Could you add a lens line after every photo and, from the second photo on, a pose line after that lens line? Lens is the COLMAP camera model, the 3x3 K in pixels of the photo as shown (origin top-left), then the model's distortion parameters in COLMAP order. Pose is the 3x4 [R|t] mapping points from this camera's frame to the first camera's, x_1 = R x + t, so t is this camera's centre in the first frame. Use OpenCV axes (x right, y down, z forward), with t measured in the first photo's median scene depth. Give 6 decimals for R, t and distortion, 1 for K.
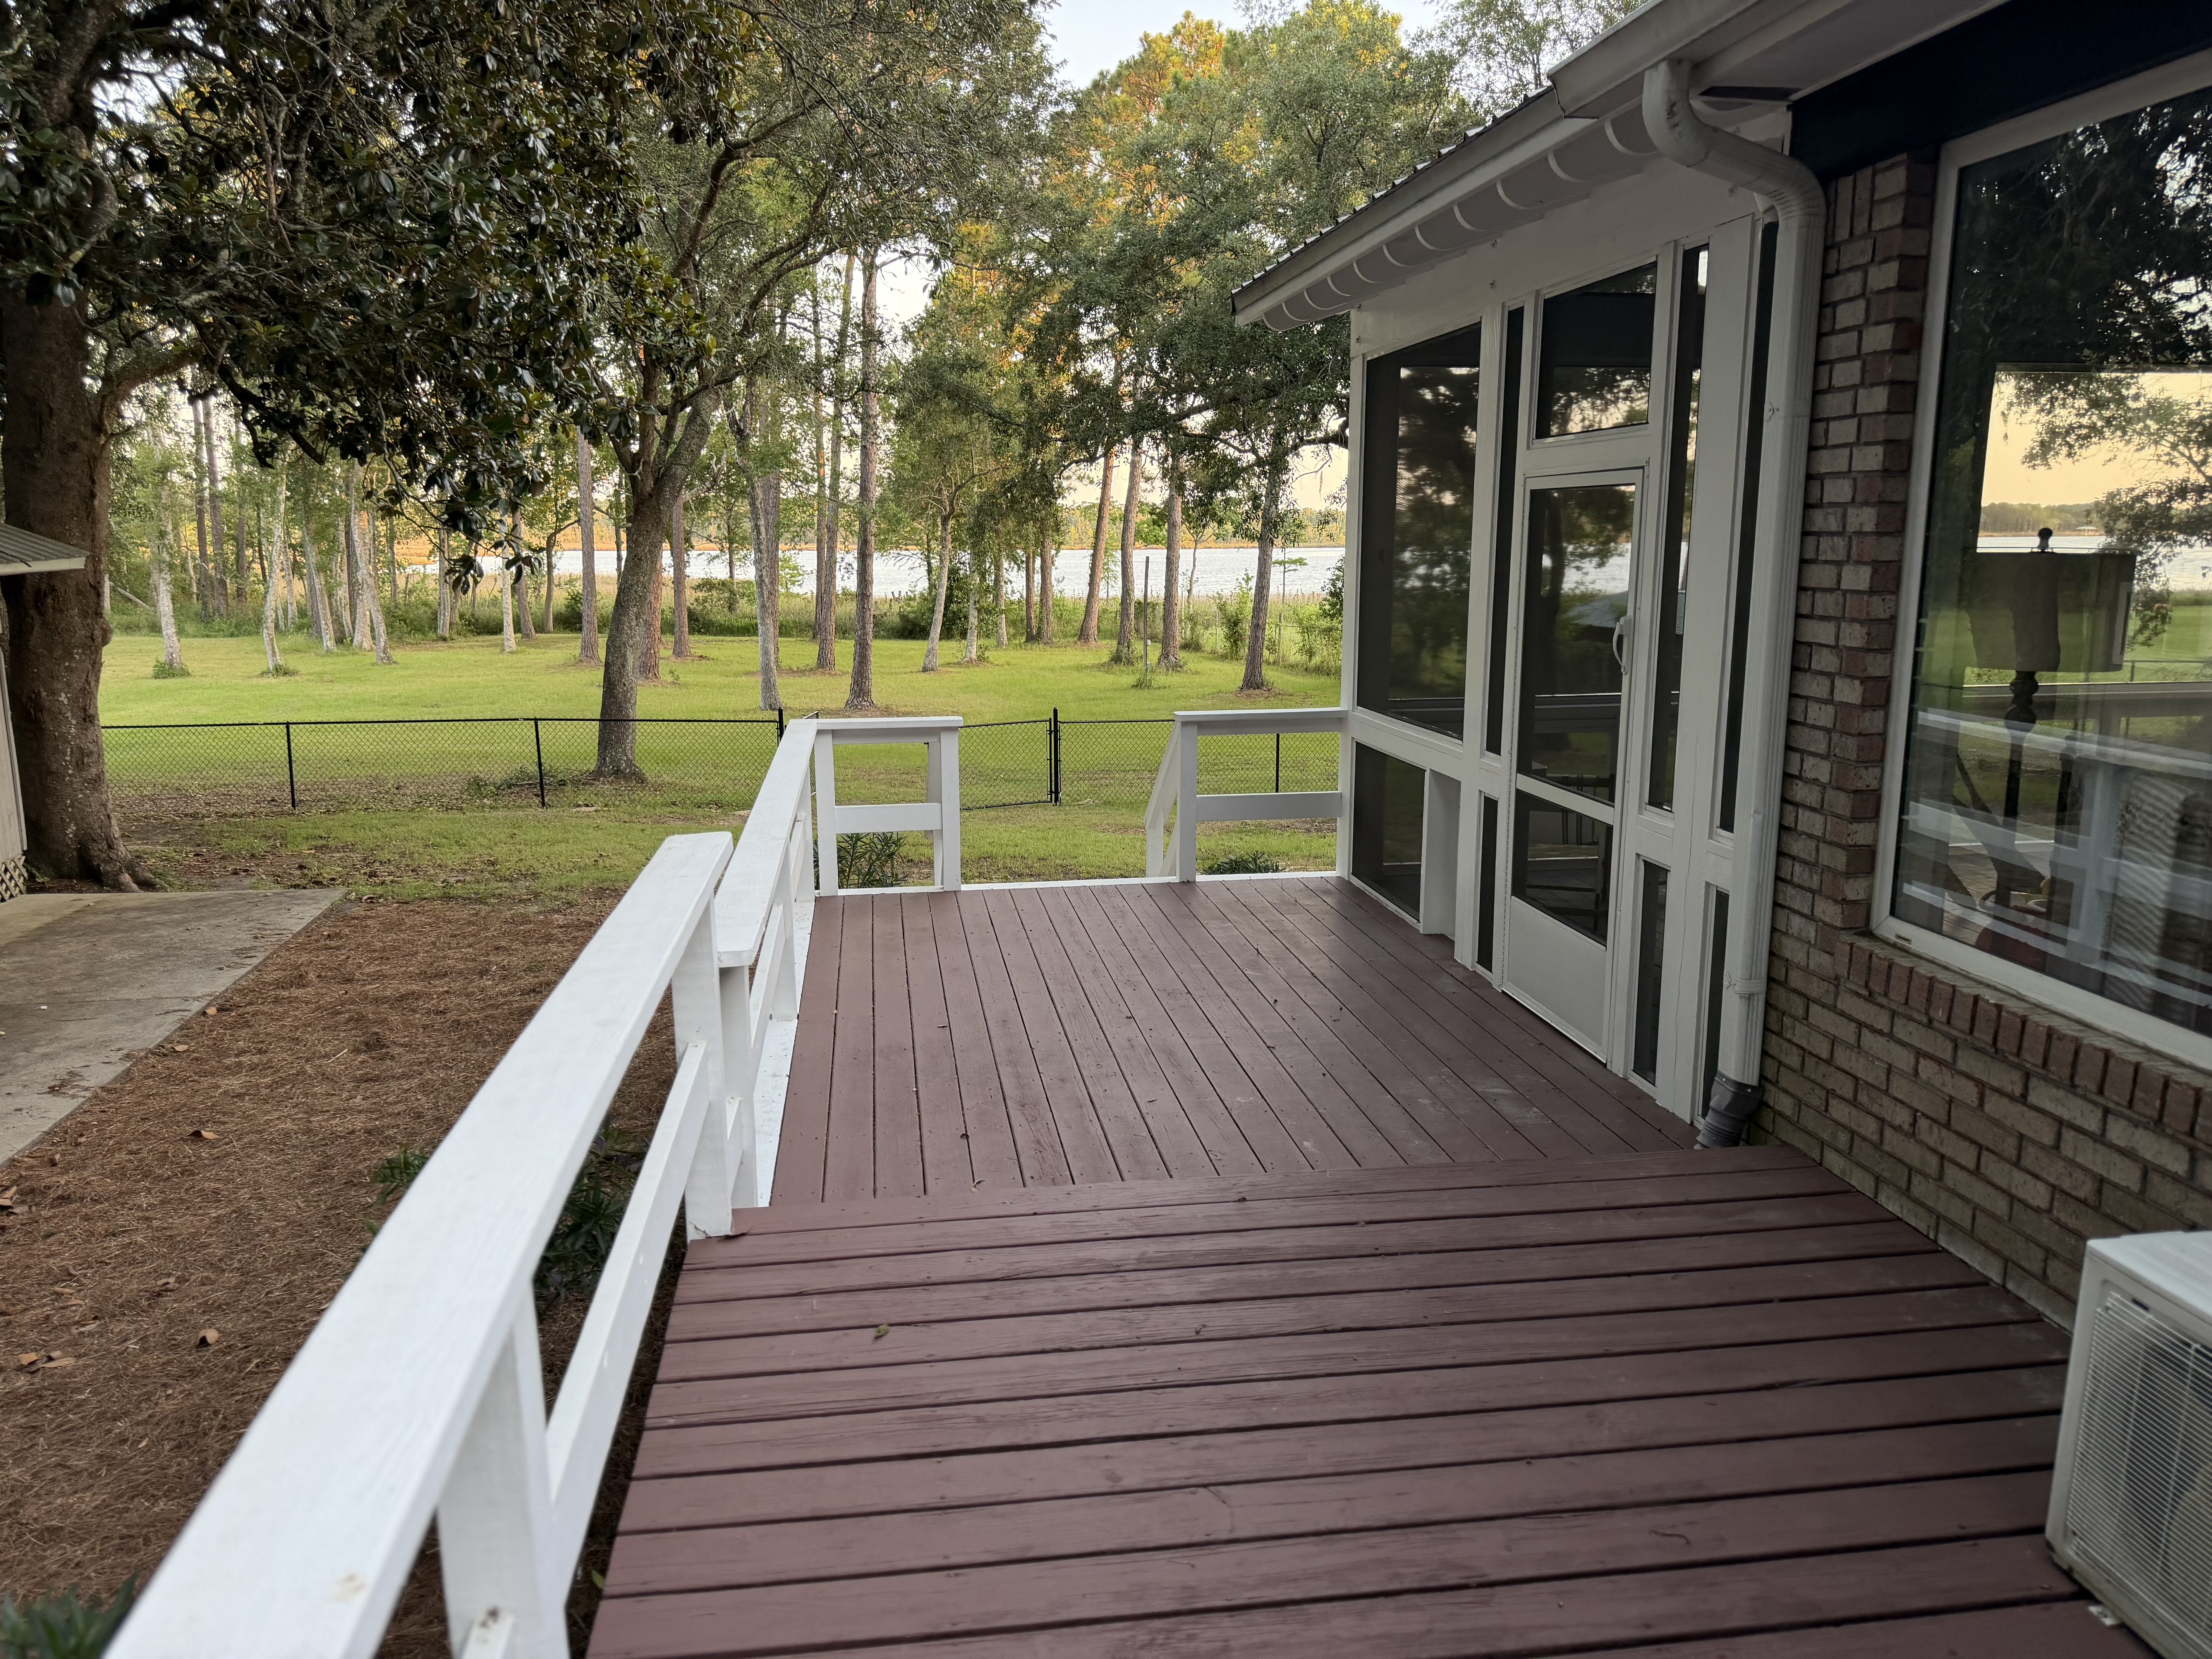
lens RADIAL K [[1525.0, 0, 1106.0], [0, 1525.0, 829.5], [0, 0, 1]] dist [-0.010011, -0.005181]
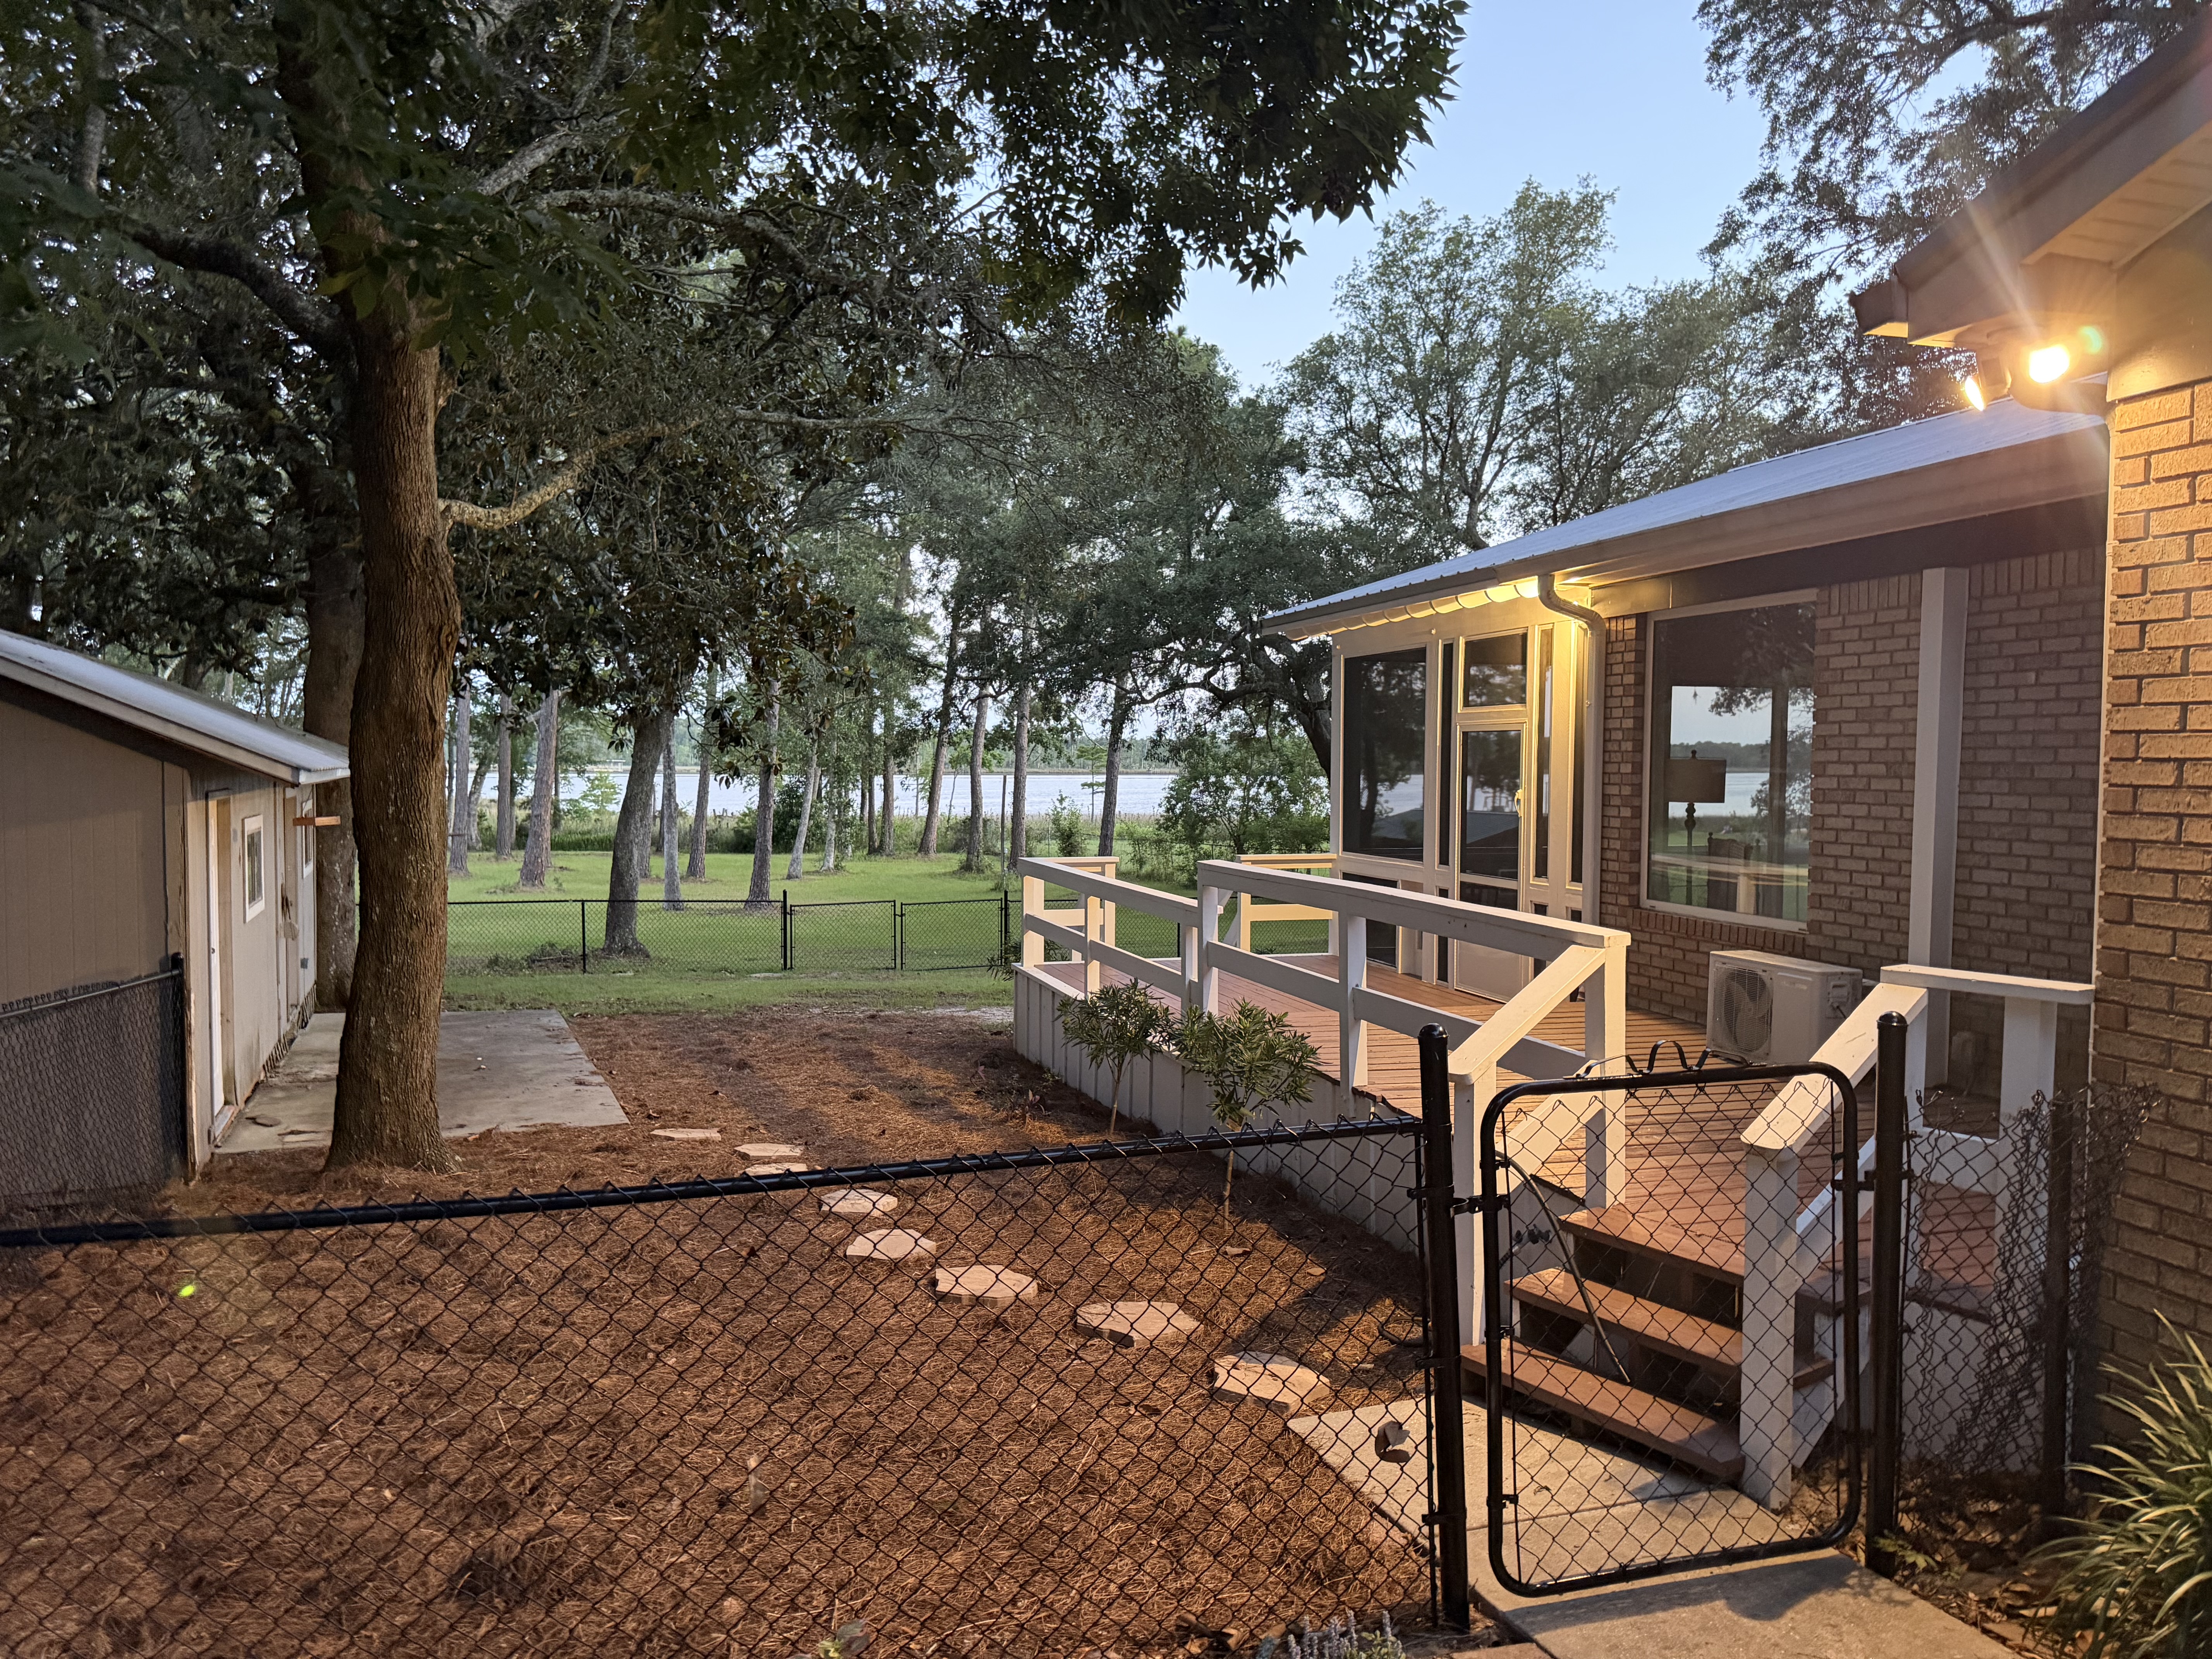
lens RADIAL K [[1525.0, 0, 1106.0], [0, 1525.0, 829.5], [0, 0, 1]] dist [-0.010011, -0.005181]
pose [[0.988475, 0.007735, 0.151184, -0.127703], [0.014457, 0.989306, -0.145137, 0.049735], [-0.150690, 0.145650, 0.977793, -0.229000]]
